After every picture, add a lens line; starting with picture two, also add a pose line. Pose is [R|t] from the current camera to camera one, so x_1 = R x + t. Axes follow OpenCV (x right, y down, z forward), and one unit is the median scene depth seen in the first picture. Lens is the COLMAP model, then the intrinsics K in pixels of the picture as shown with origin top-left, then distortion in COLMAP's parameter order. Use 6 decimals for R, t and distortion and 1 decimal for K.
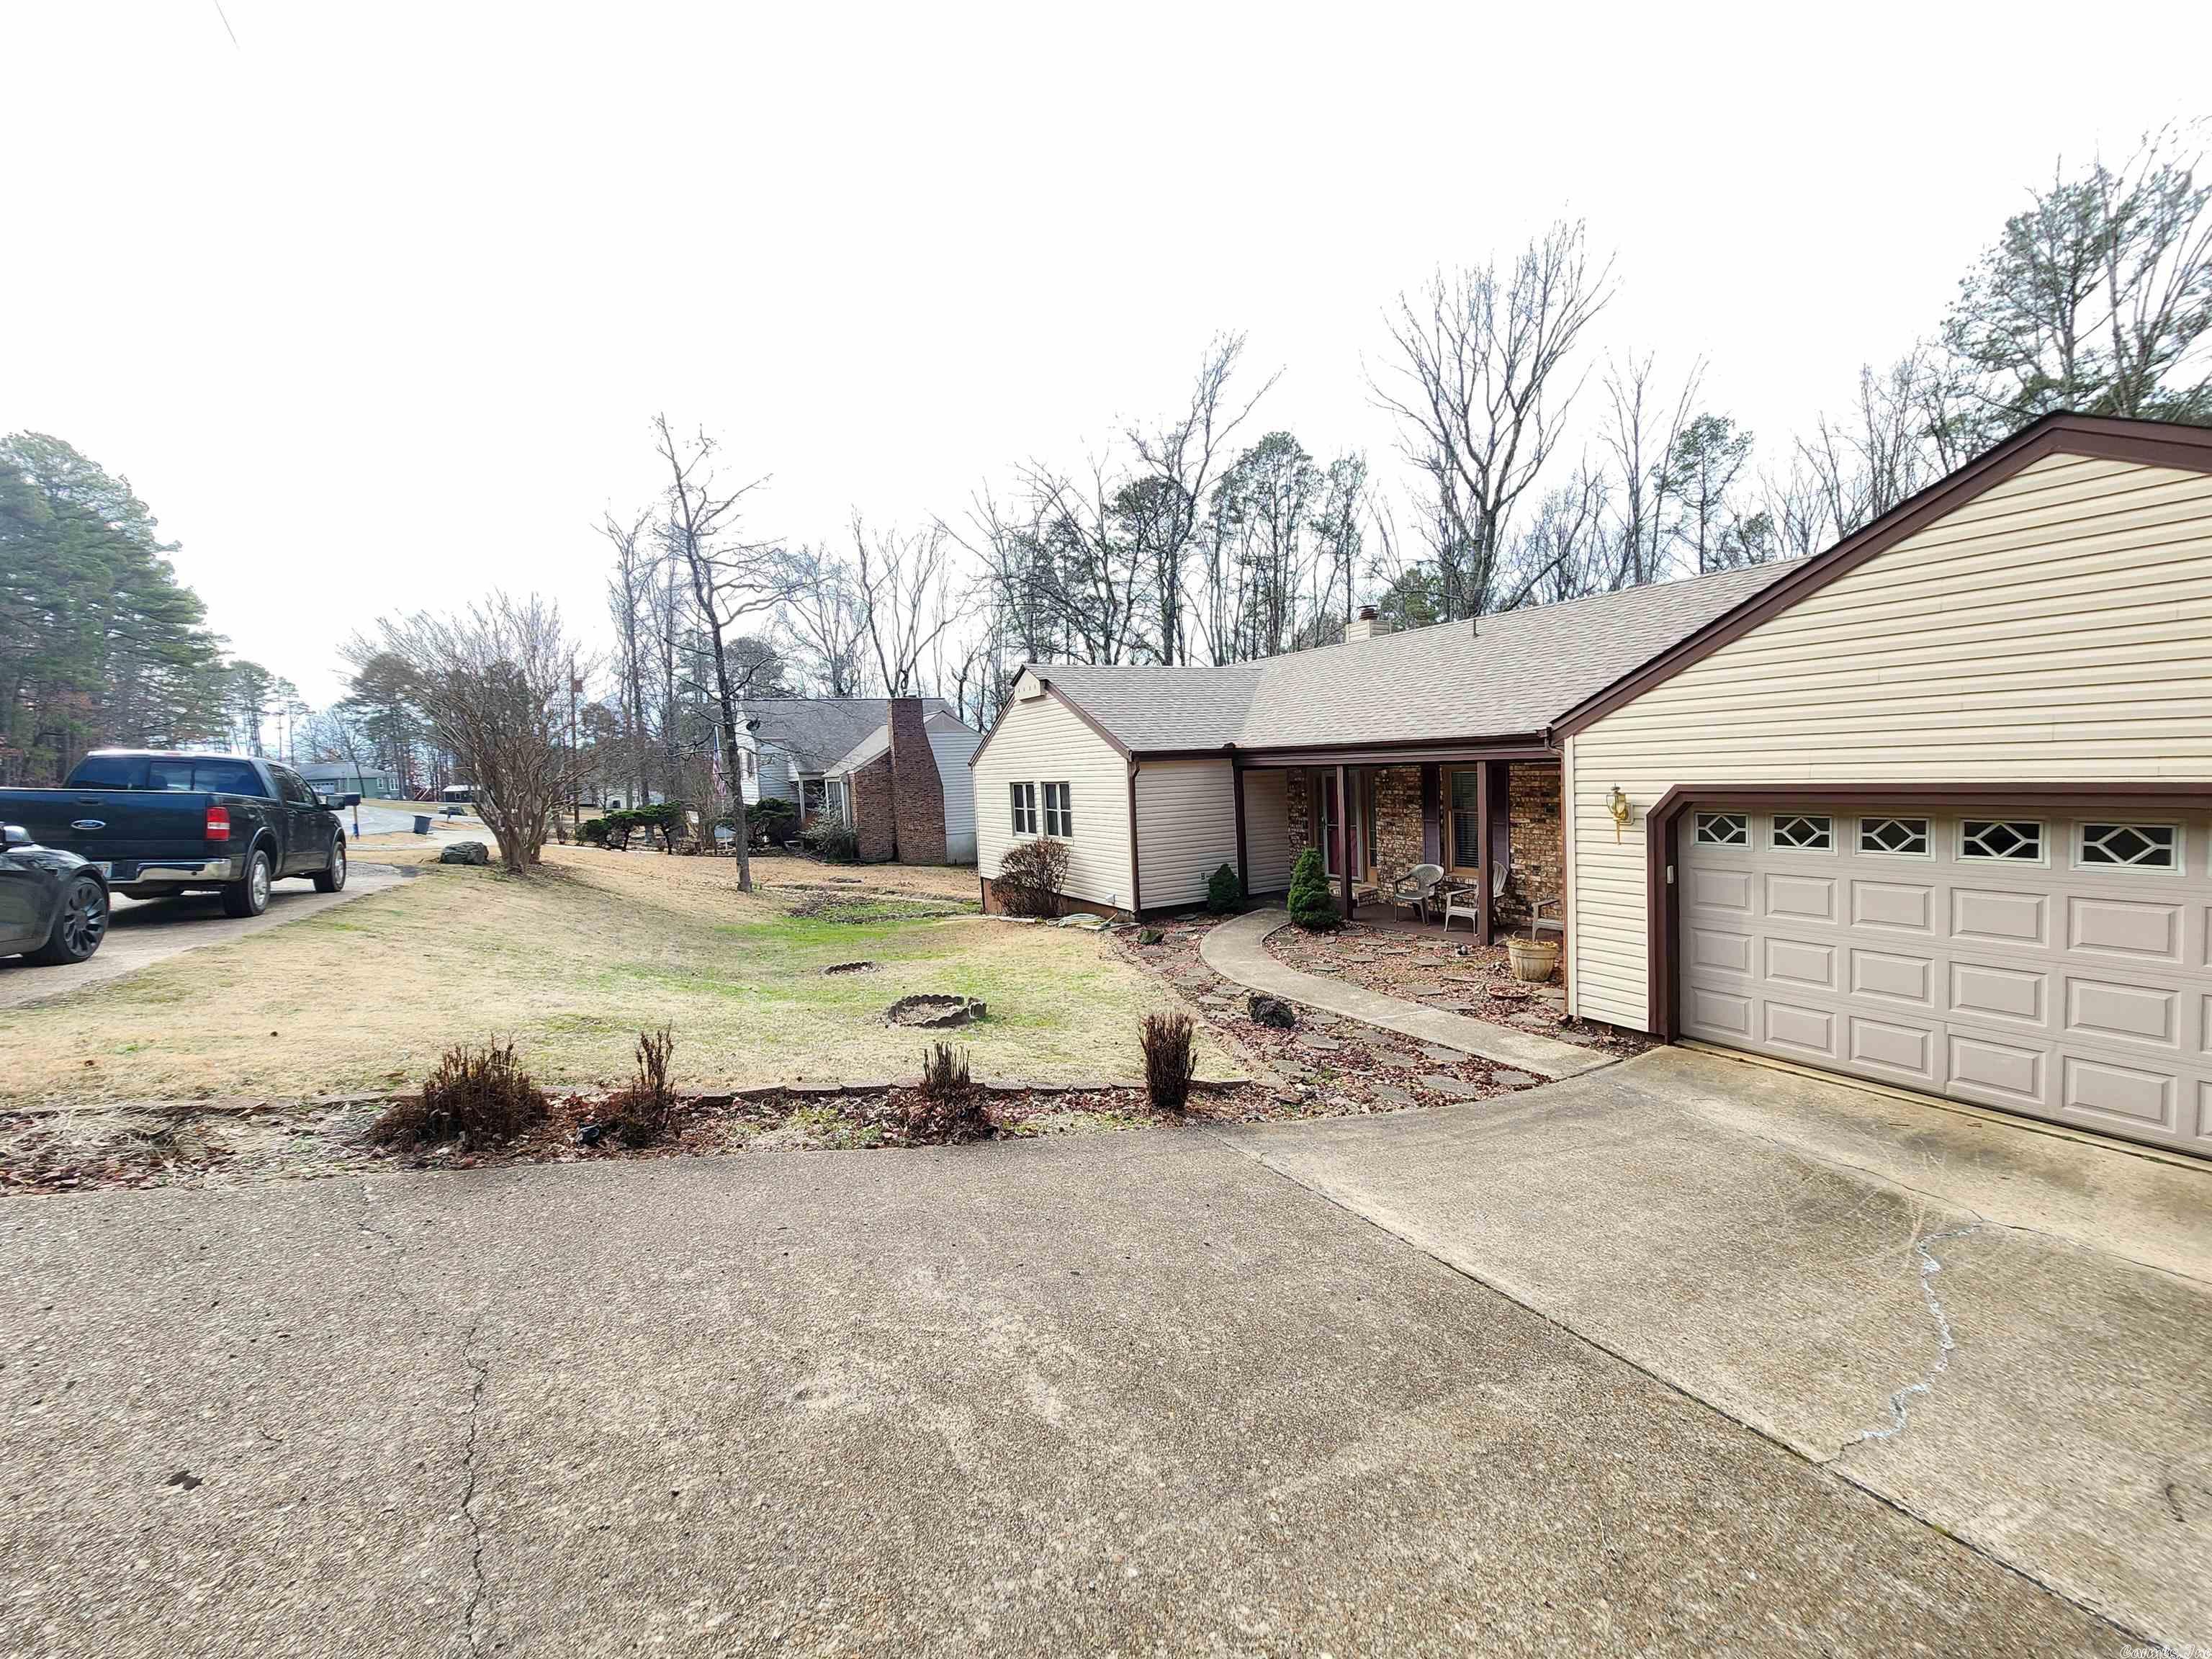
lens RADIAL K [[903.2, 0, 1102.0], [0, 903.2, 827.5], [0, 0, 1]] dist [-0.002143, 0.000166]
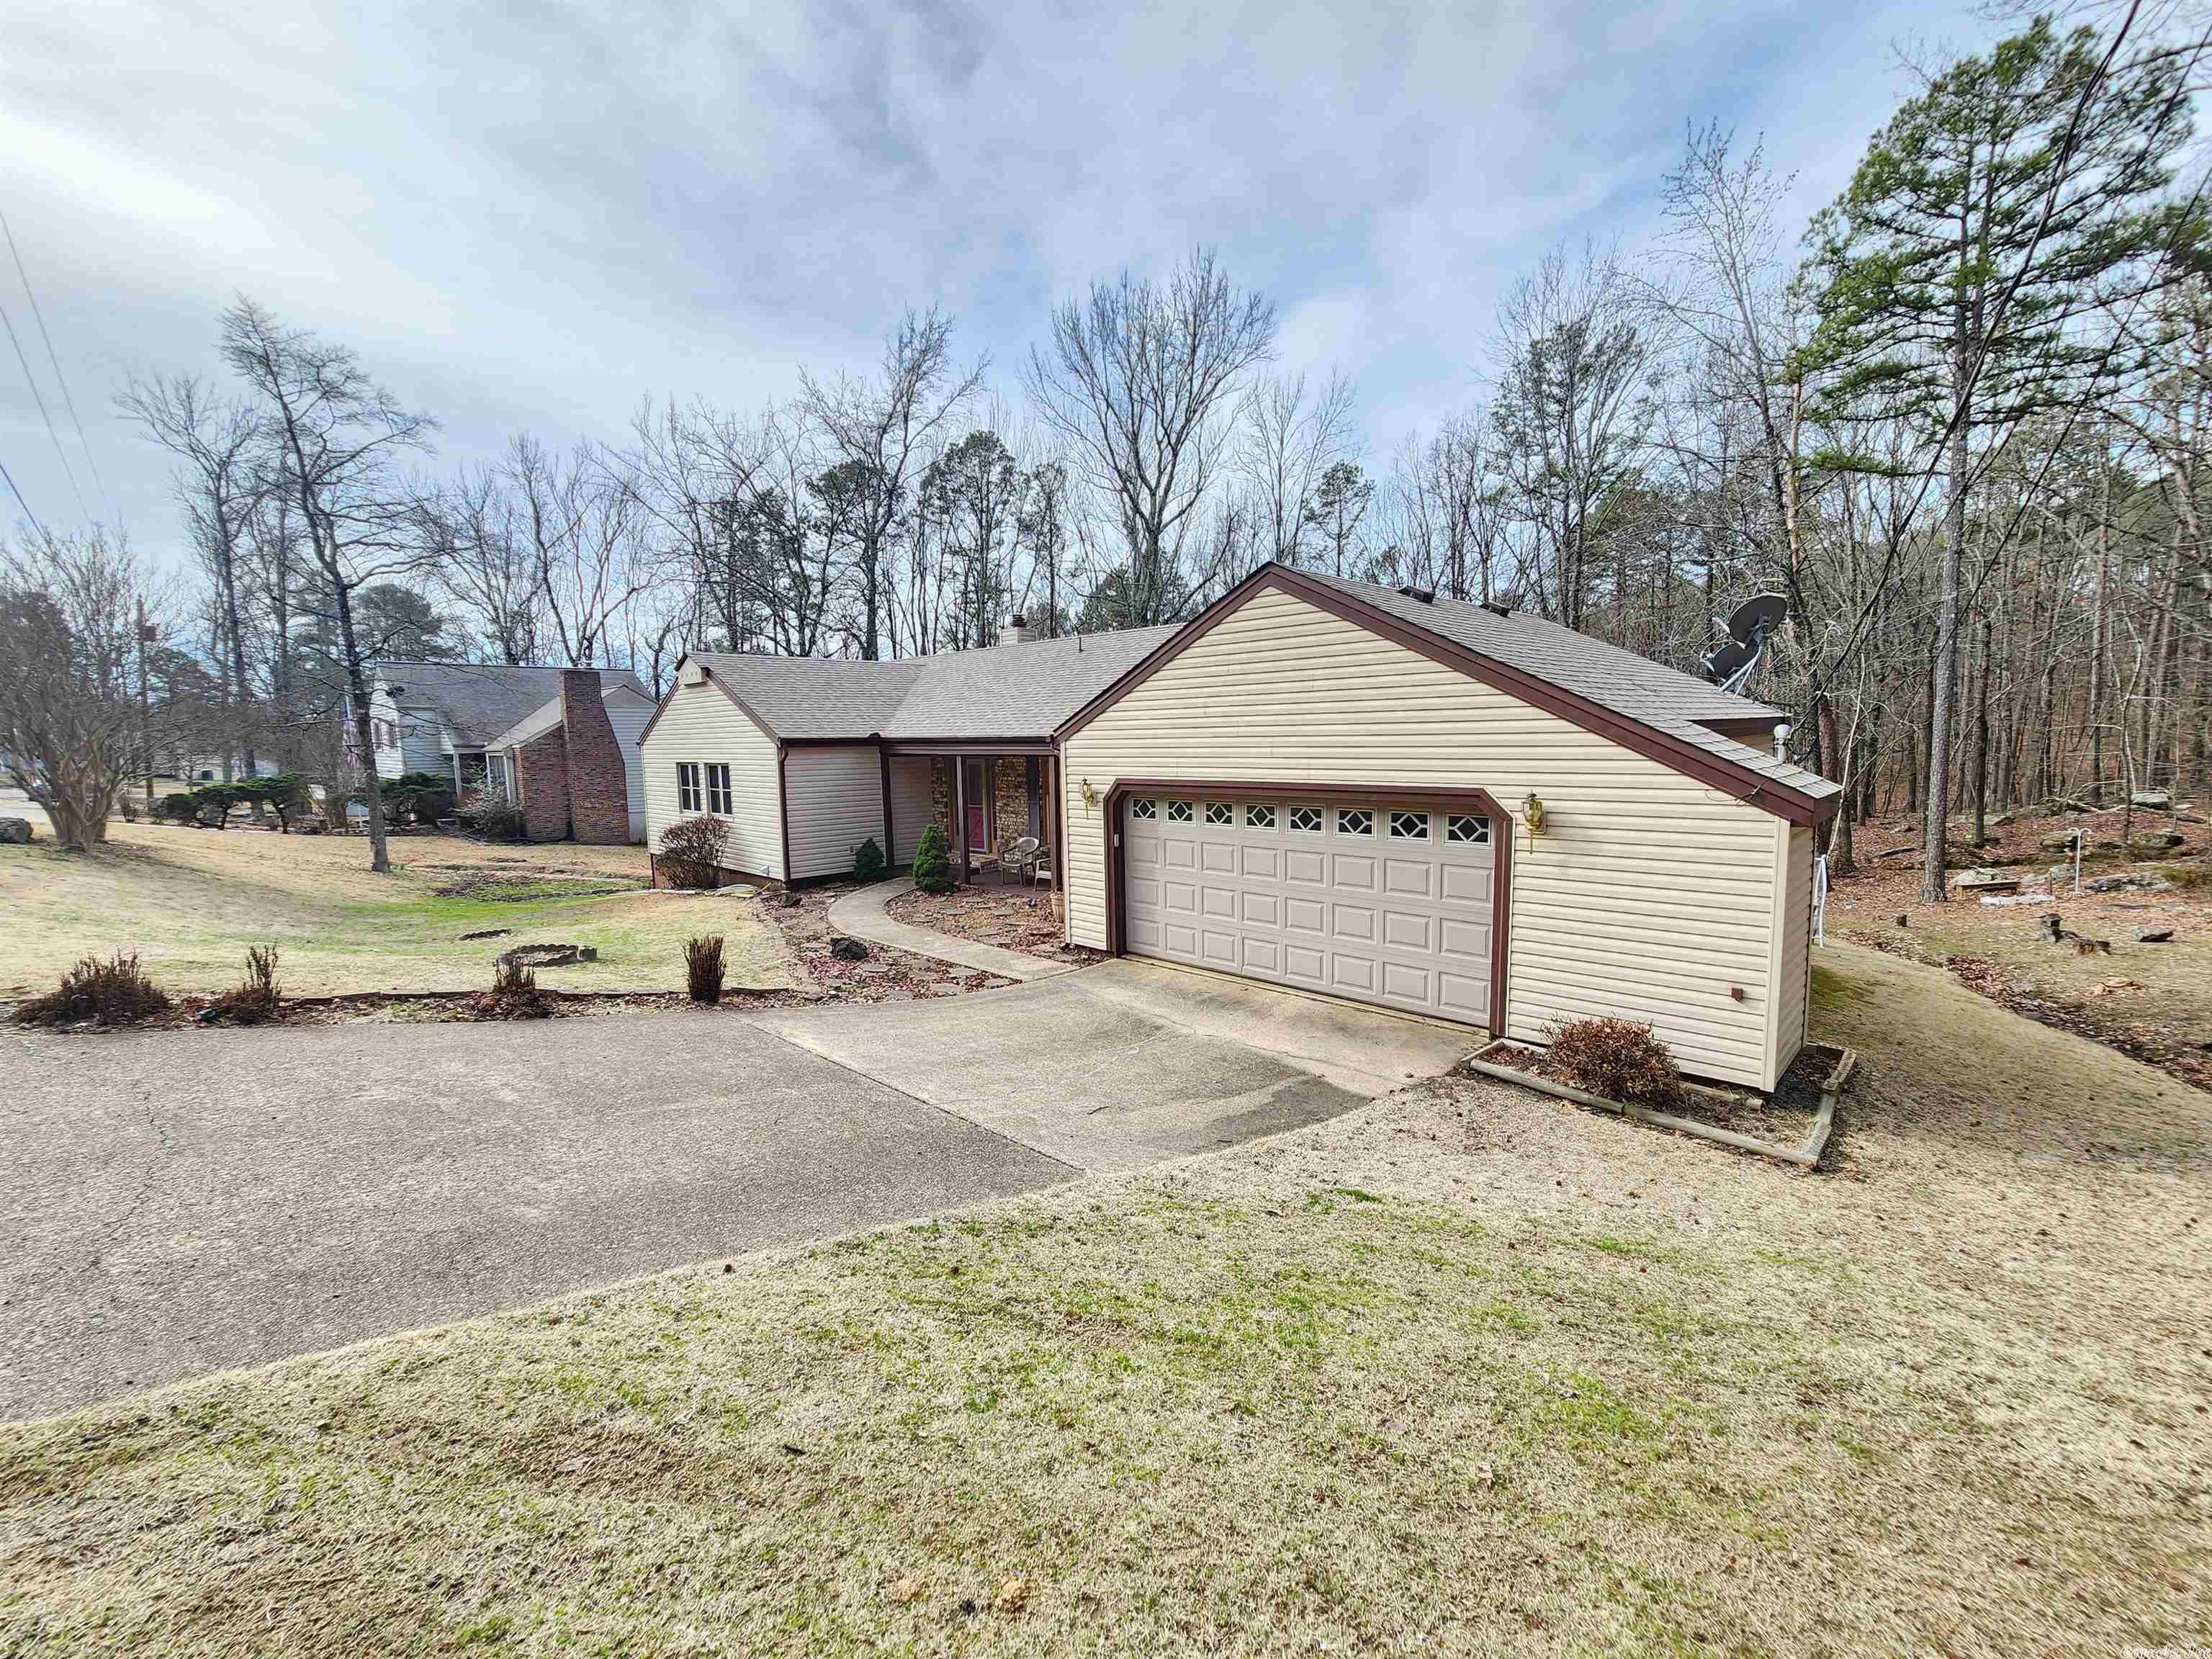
lens RADIAL K [[909.4, 0, 1101.6], [0, 909.4, 831.4], [0, 0, 1]] dist [0.001211, -0.000070]
pose [[0.960236, -0.000441, 0.279189, 0.104431], [-0.006541, 0.999689, 0.024075, 0.001514], [-0.279112, -0.024943, 0.959934, -0.206814]]
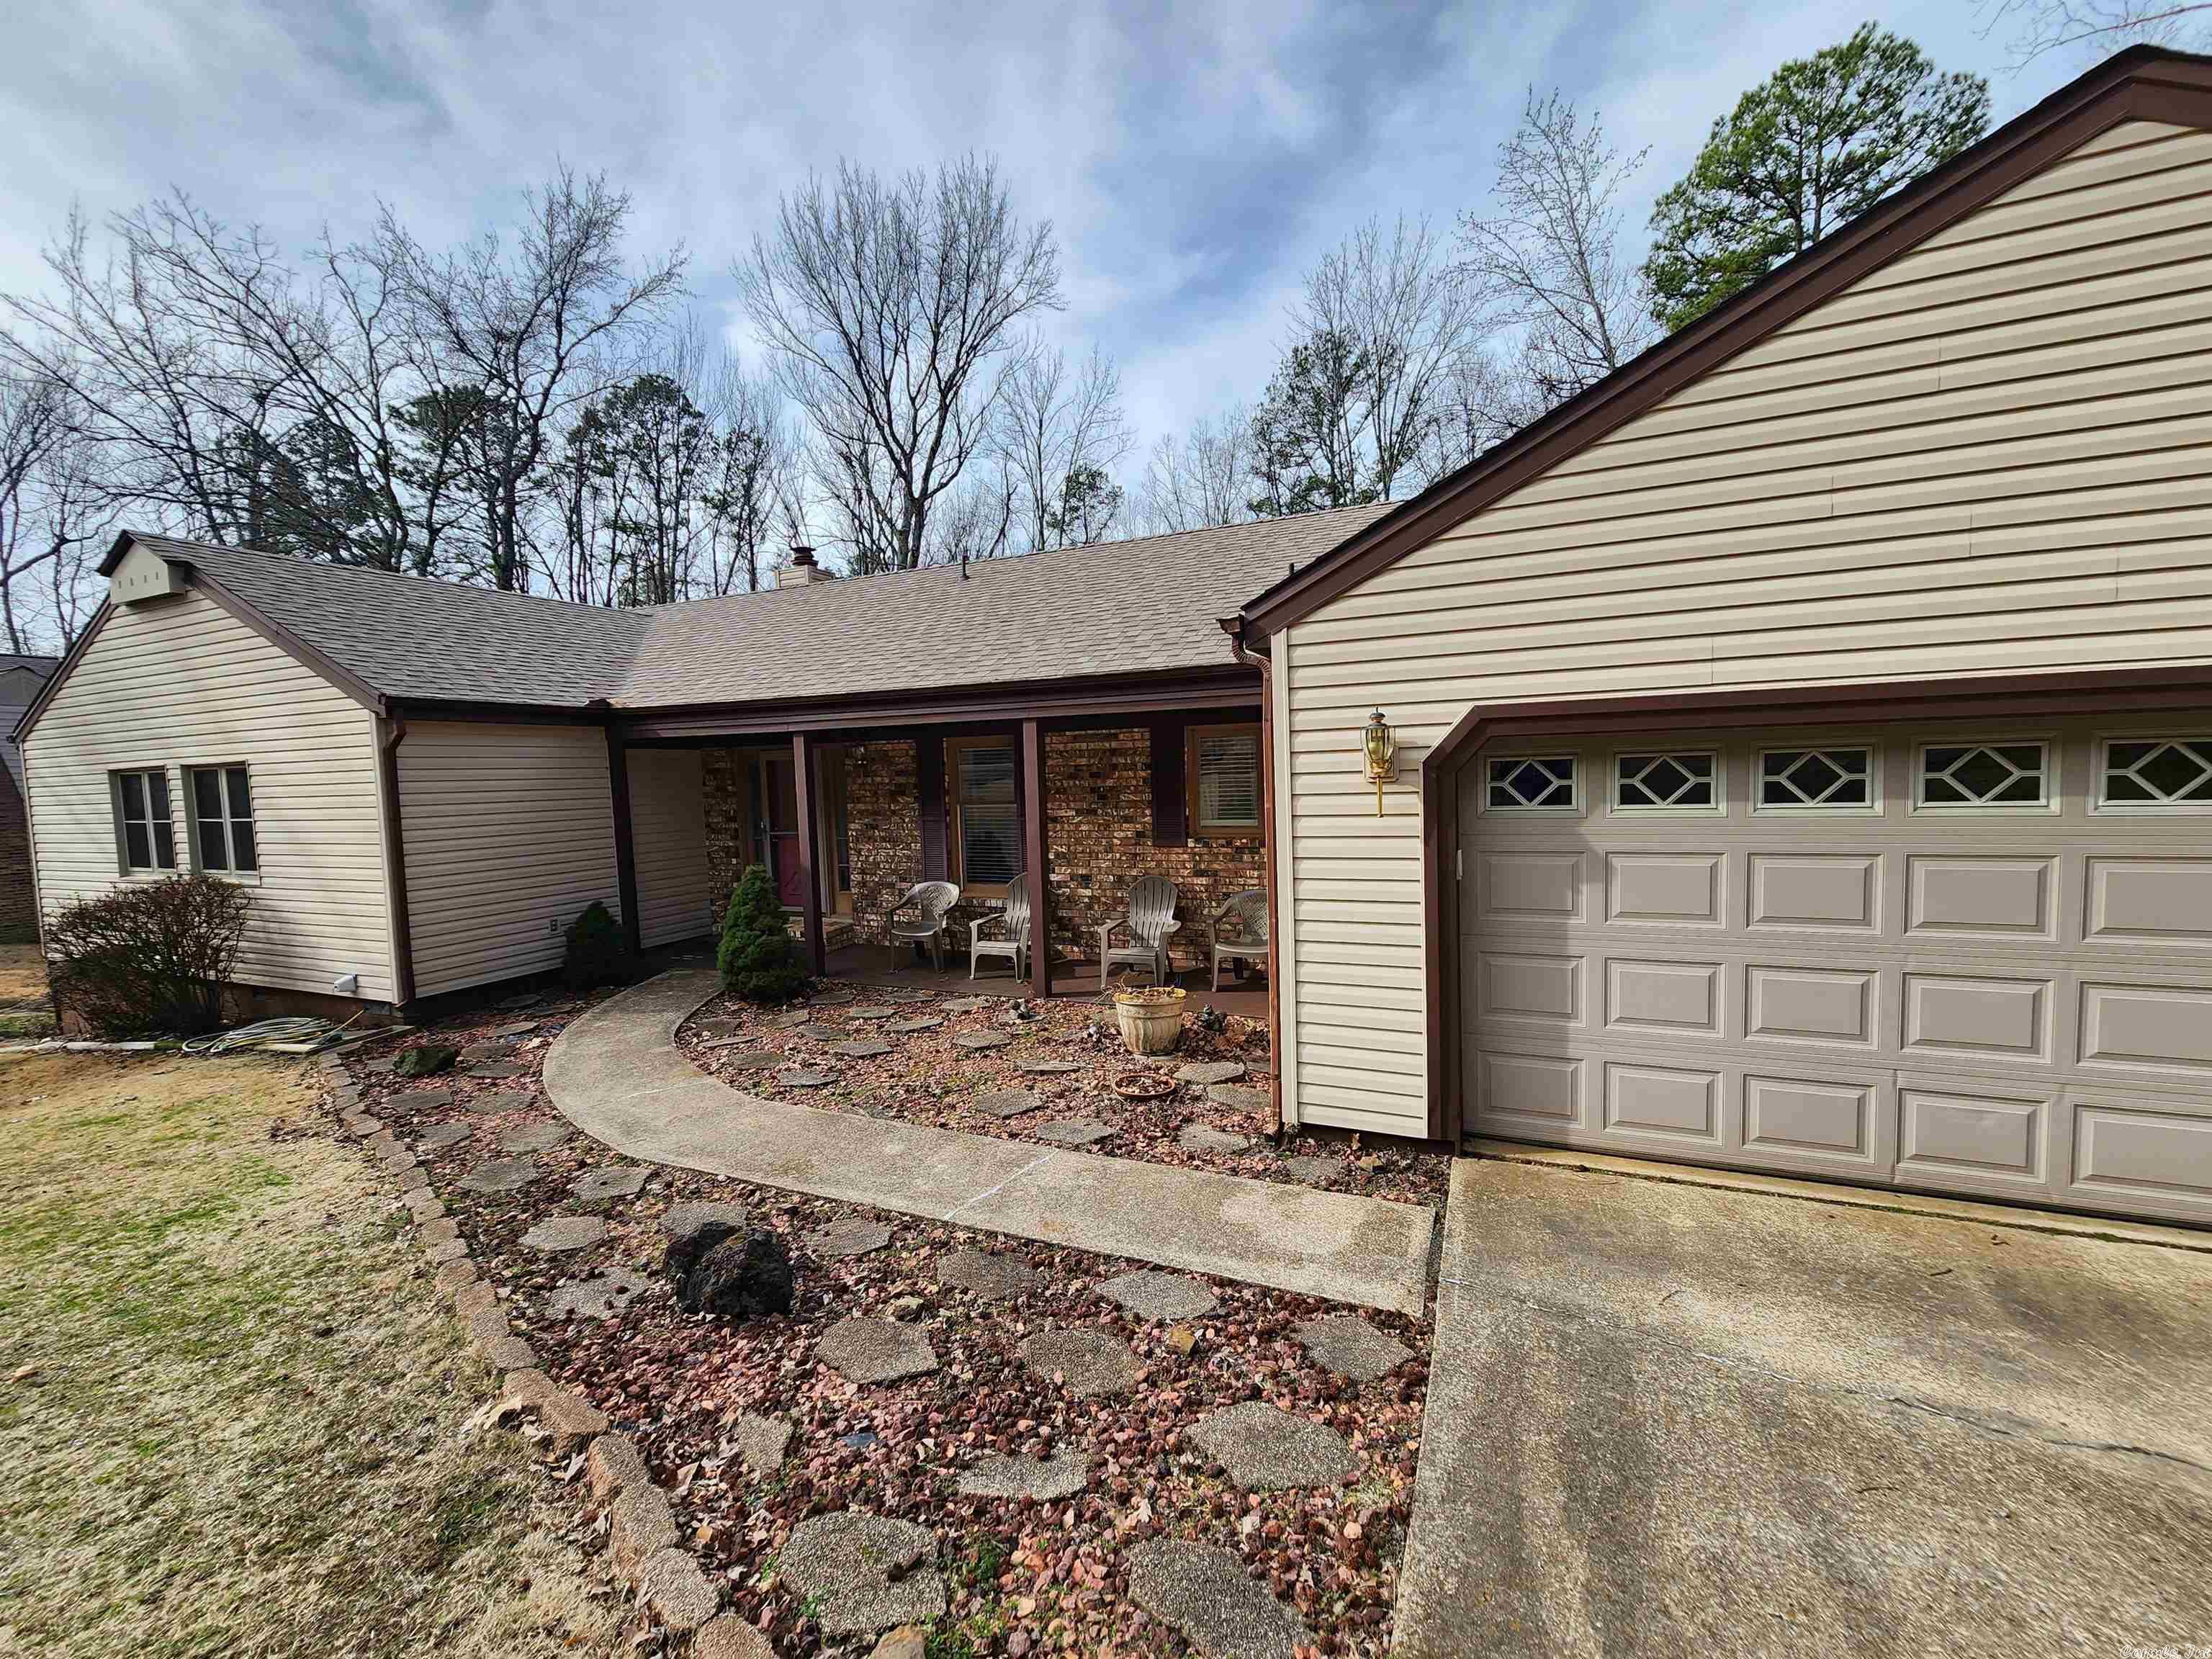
lens RADIAL K [[906.8, 0, 1110.1], [0, 906.8, 828.6], [0, 0, 1]] dist [-0.001143, 0.000417]
pose [[0.797211, -0.019573, 0.603384, 0.051376], [0.037383, 0.999157, -0.016981, 0.016069], [-0.602543, 0.036093, 0.797270, 0.351179]]
